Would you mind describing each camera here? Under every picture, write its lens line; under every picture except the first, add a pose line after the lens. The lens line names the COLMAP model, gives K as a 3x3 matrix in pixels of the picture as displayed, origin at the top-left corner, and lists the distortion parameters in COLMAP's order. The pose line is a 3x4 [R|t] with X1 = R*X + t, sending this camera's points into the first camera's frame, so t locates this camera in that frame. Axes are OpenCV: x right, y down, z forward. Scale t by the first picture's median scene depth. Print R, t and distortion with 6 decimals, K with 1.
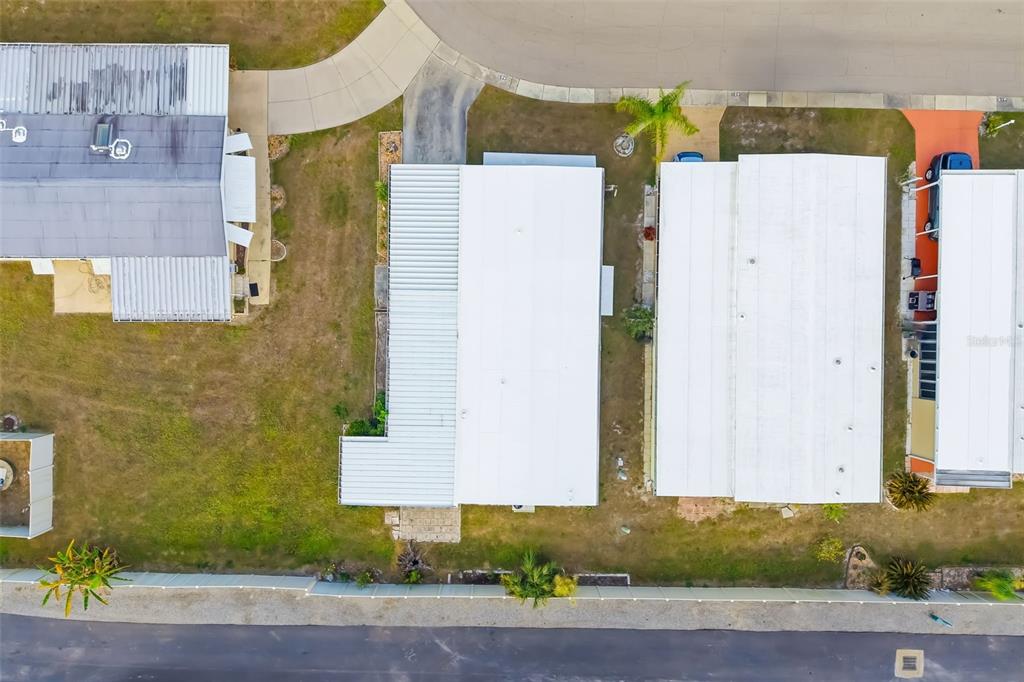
lens RADIAL K [[689.5, 0, 512.0], [0, 689.5, 341.0], [0, 0, 1]] dist [0.026817, -0.028675]
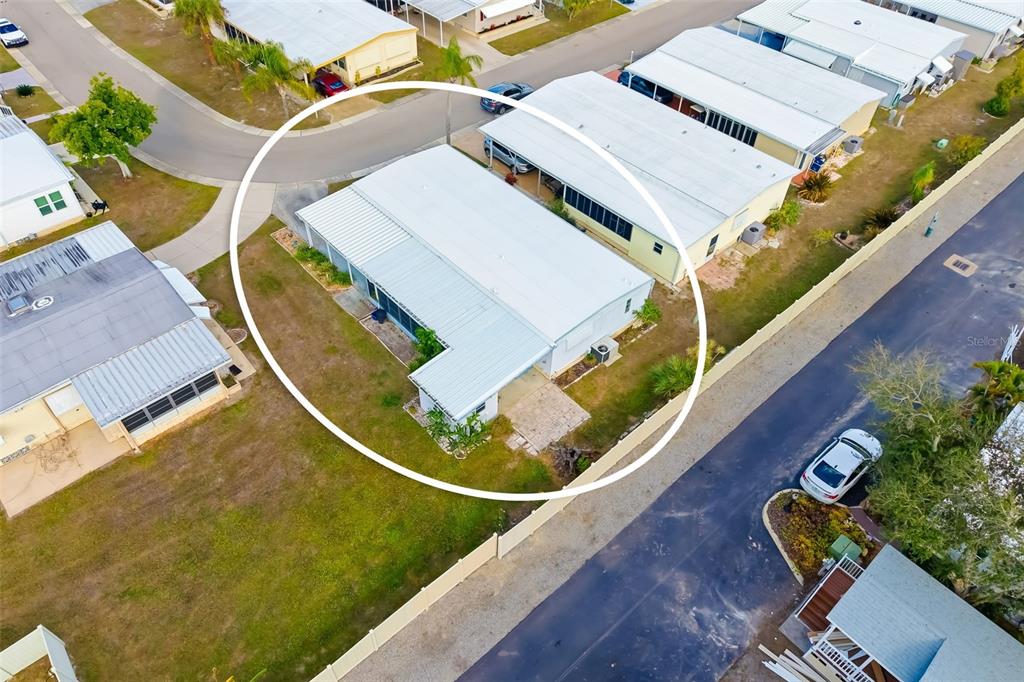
lens RADIAL K [[689.5, 0, 512.0], [0, 689.5, 341.0], [0, 0, 1]] dist [0.026817, -0.028675]
pose [[0.732263, -0.495979, 0.466687, -0.509472], [0.681016, 0.530238, -0.505040, 0.614706], [0.003034, 0.687643, 0.726043, 0.308994]]
